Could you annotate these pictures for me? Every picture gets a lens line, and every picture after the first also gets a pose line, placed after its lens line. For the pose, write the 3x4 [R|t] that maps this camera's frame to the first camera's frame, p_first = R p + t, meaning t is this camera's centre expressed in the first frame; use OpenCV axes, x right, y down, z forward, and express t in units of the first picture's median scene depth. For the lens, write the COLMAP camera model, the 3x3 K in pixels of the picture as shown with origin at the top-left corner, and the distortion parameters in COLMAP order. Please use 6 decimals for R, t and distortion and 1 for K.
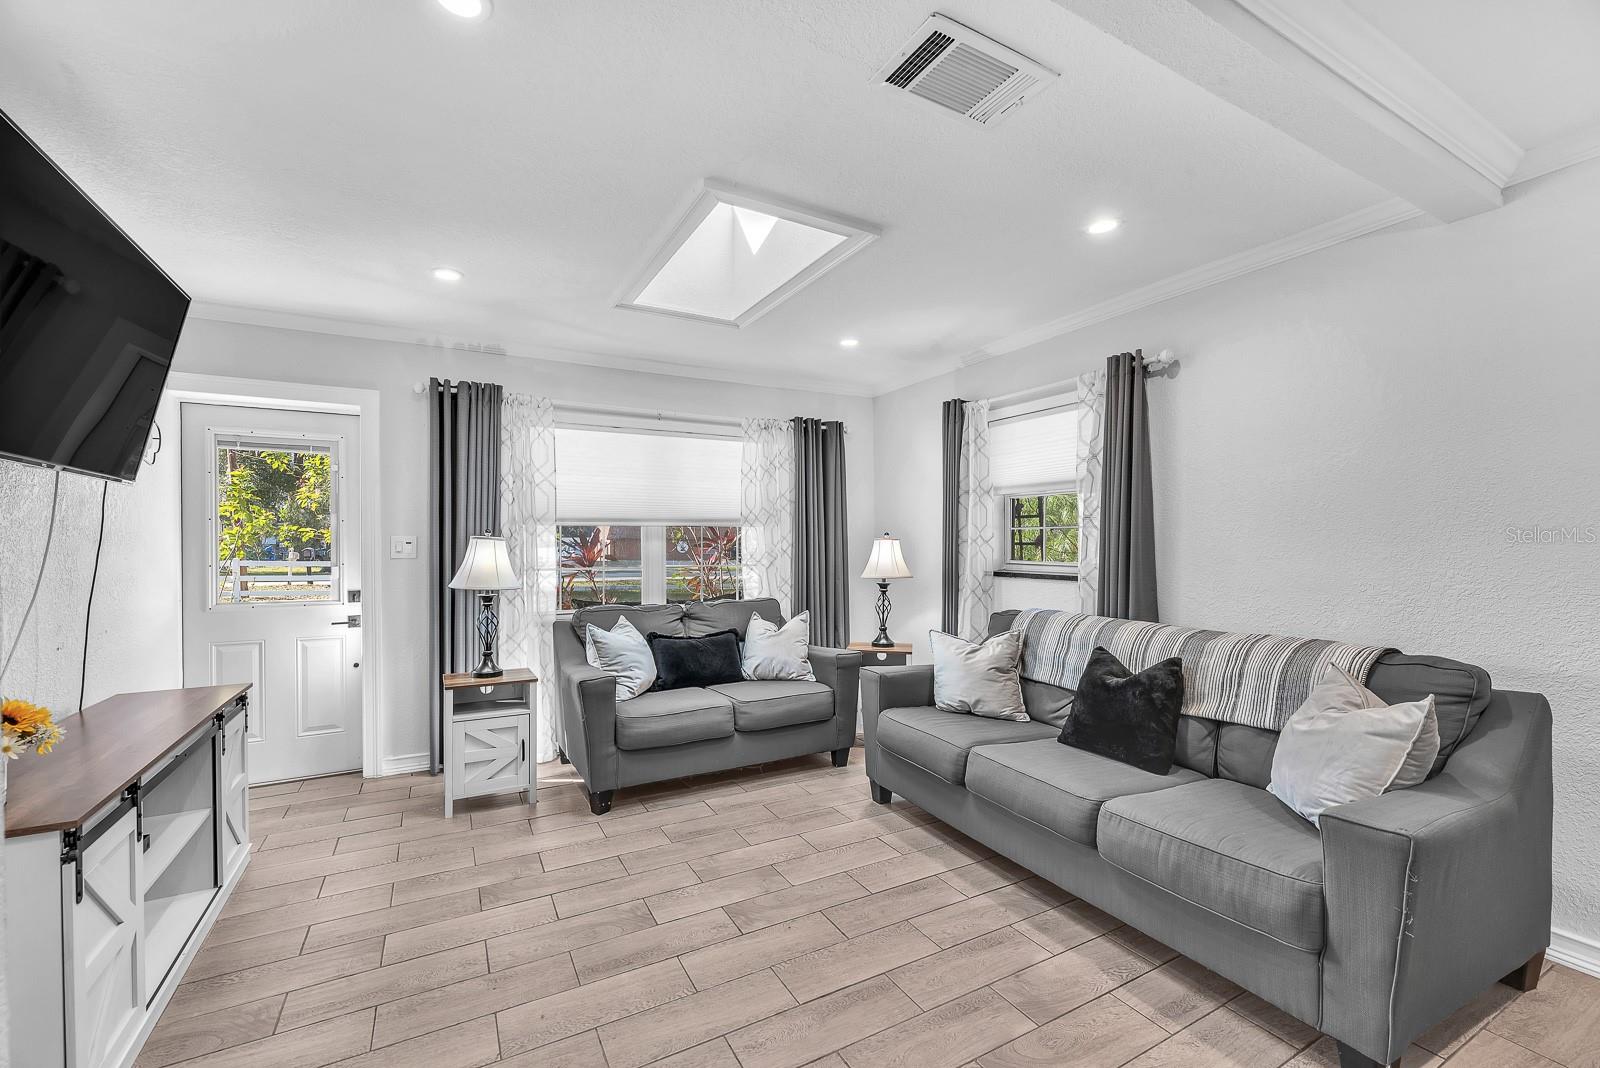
lens RADIAL K [[655.5, 0, 797.2], [0, 655.5, 536.4], [0, 0, 1]] dist [-0.003741, -0.000155]
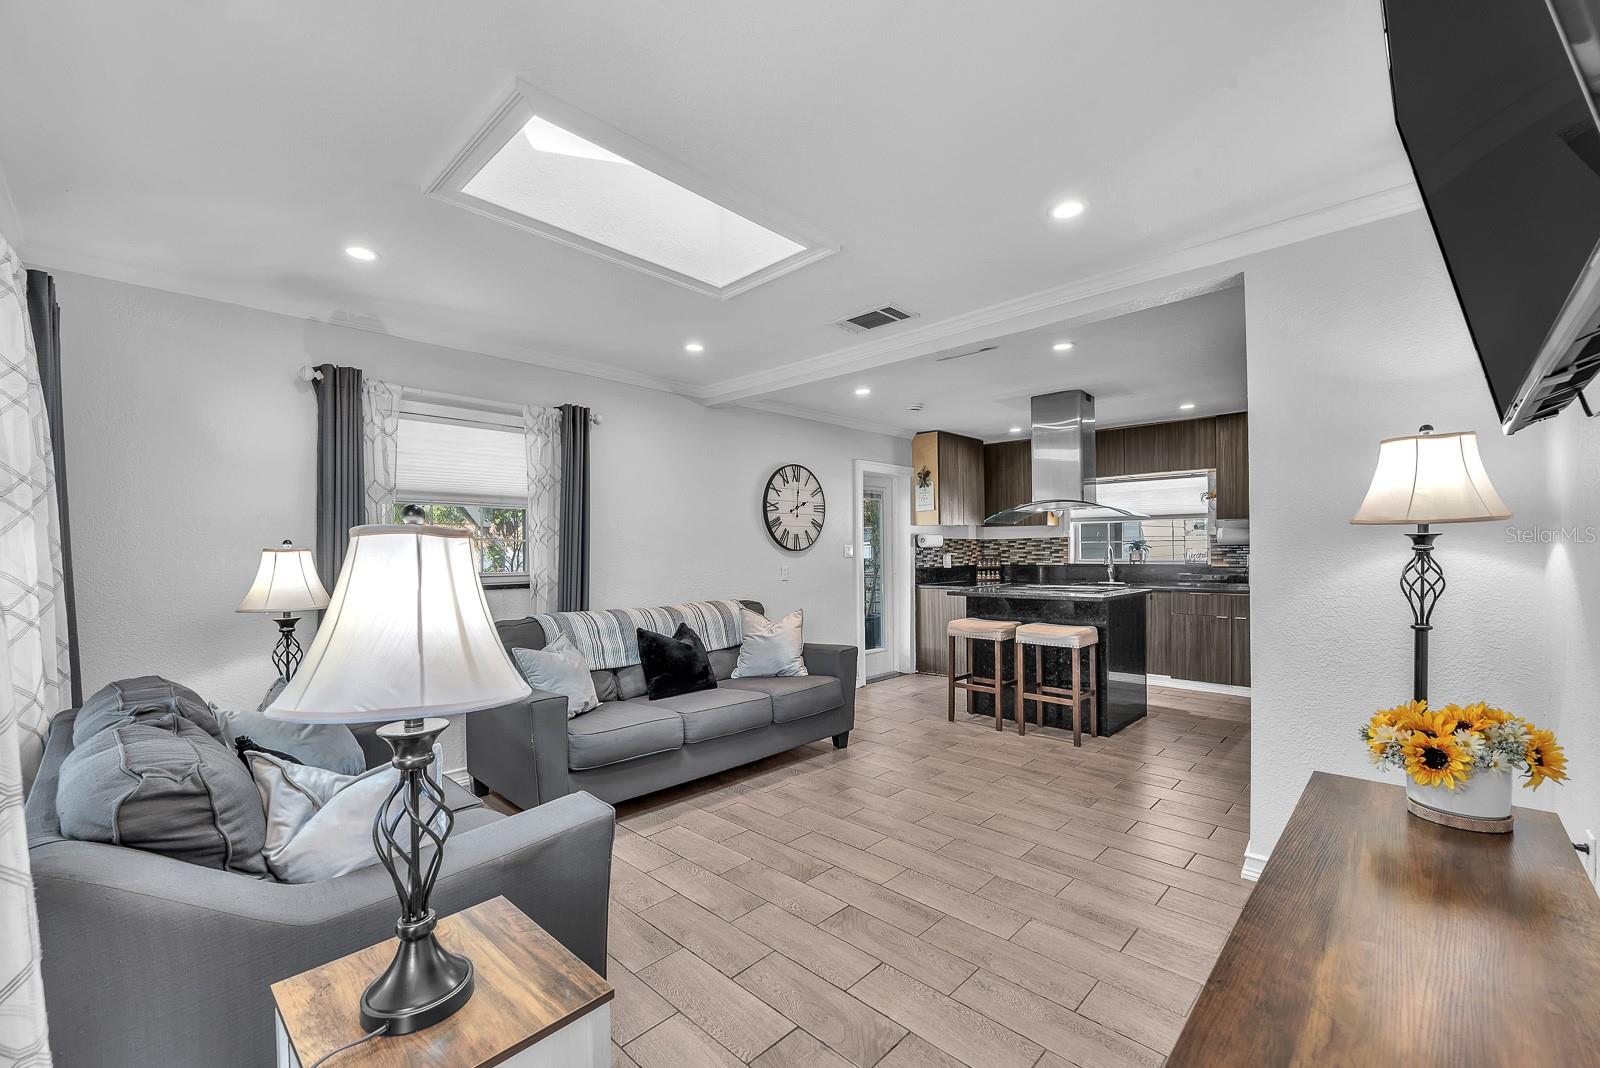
lens RADIAL K [[655.5, 0, 792.3], [0, 655.5, 549.0], [0, 0, 1]] dist [-0.003741, -0.000155]
pose [[-0.291294, 0.008145, 0.956599, -1.097089], [0.001786, 0.999967, -0.007970, 0.016300], [-0.956632, -0.000614, -0.291299, 1.264674]]
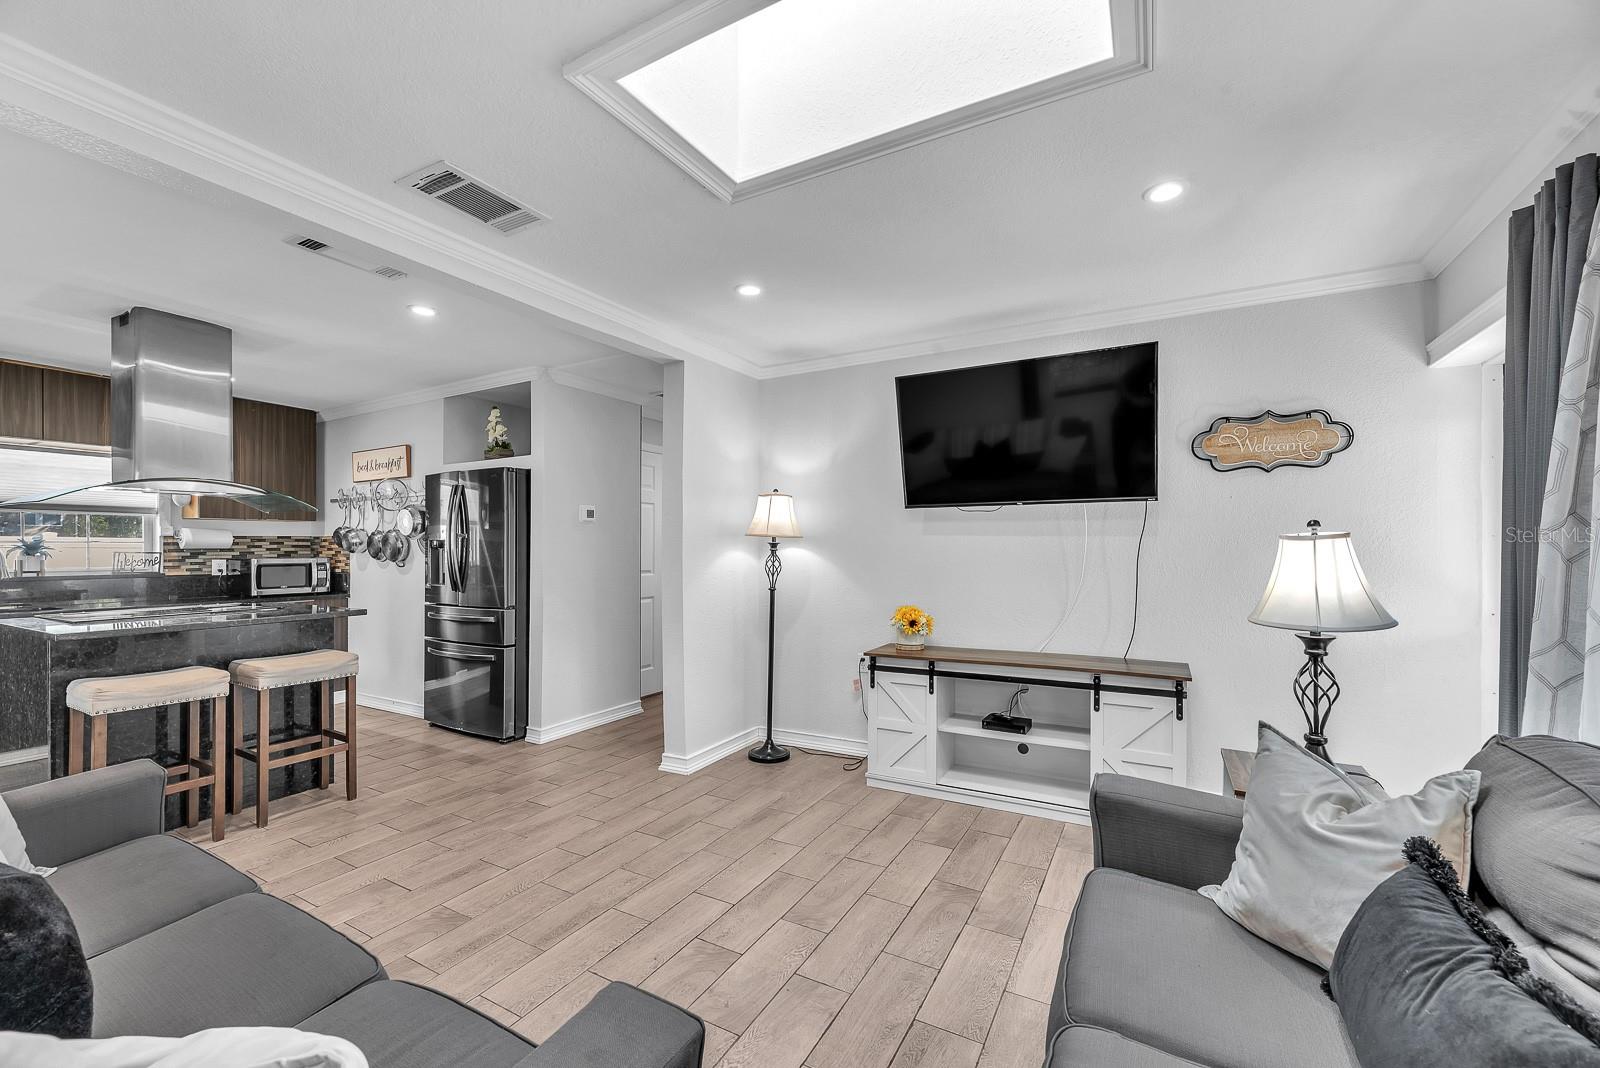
lens RADIAL K [[655.5, 0, 795.6], [0, 655.5, 548.6], [0, 0, 1]] dist [-0.003741, -0.000155]
pose [[-0.850930, 0.006796, -0.525235, 0.272827], [0.011597, 0.999916, -0.005850, 0.017733], [0.525151, -0.011069, -0.850937, 1.705553]]
